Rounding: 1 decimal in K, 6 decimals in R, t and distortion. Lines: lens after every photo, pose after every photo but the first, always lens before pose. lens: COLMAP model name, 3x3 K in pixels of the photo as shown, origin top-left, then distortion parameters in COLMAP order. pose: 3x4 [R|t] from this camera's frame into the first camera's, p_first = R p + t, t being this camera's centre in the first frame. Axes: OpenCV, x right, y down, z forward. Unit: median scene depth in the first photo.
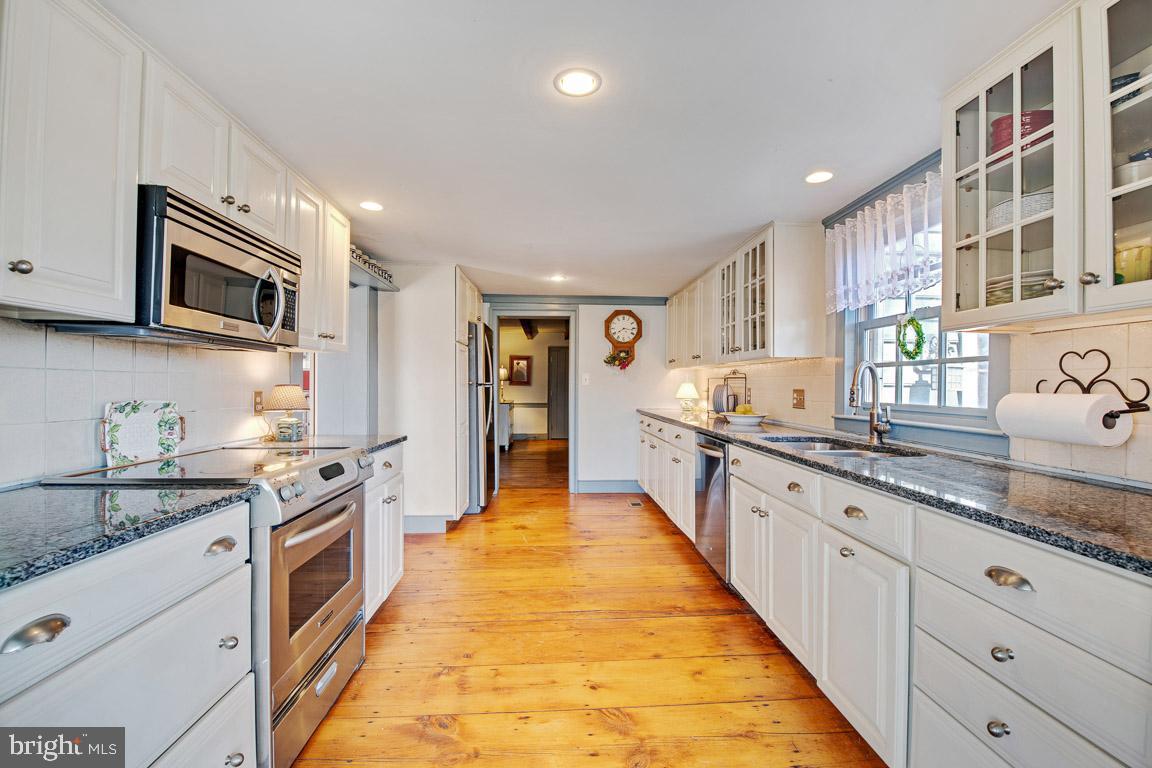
lens RADIAL K [[501.3, 0, 579.0], [0, 501.3, 391.6], [0, 0, 1]] dist [-0.001667, -0.011605]
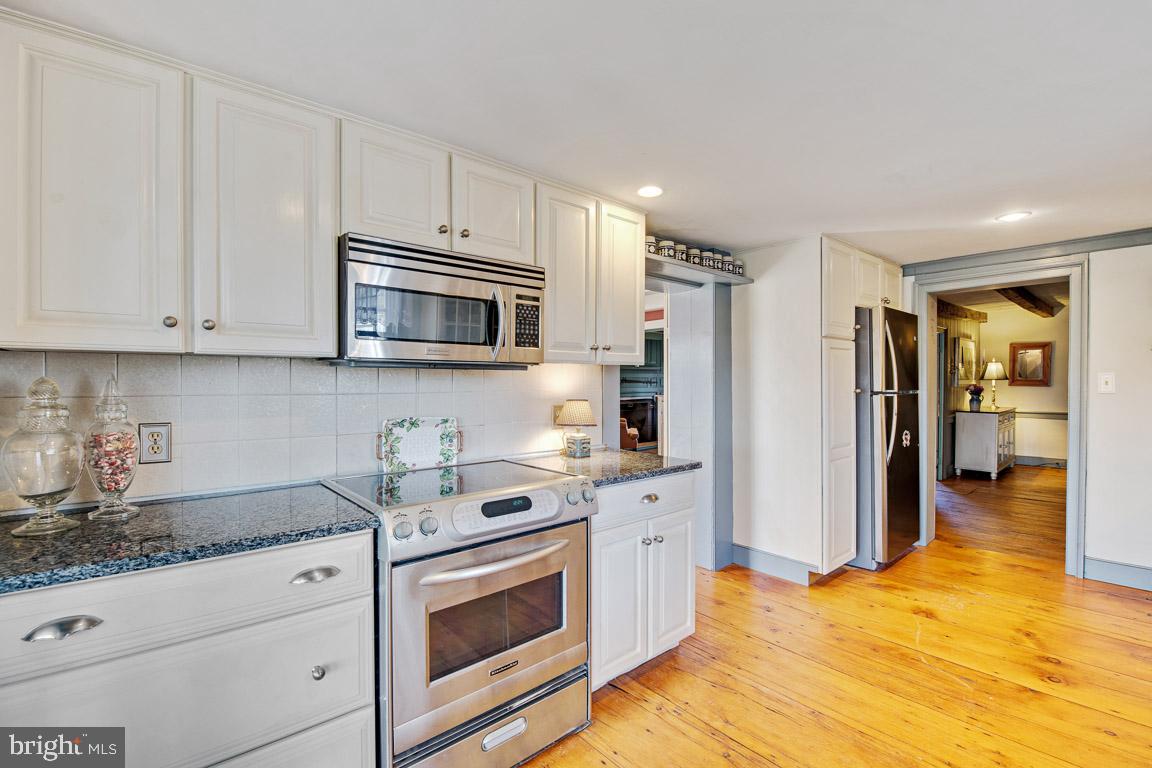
lens RADIAL K [[501.3, 0, 579.0], [0, 501.3, 391.6], [0, 0, 1]] dist [-0.001667, -0.011605]
pose [[0.604504, 0.008581, -0.796556, 0.211580], [-0.002558, 0.999958, 0.008831, -0.038466], [0.796598, -0.003301, 0.604500, 0.410603]]
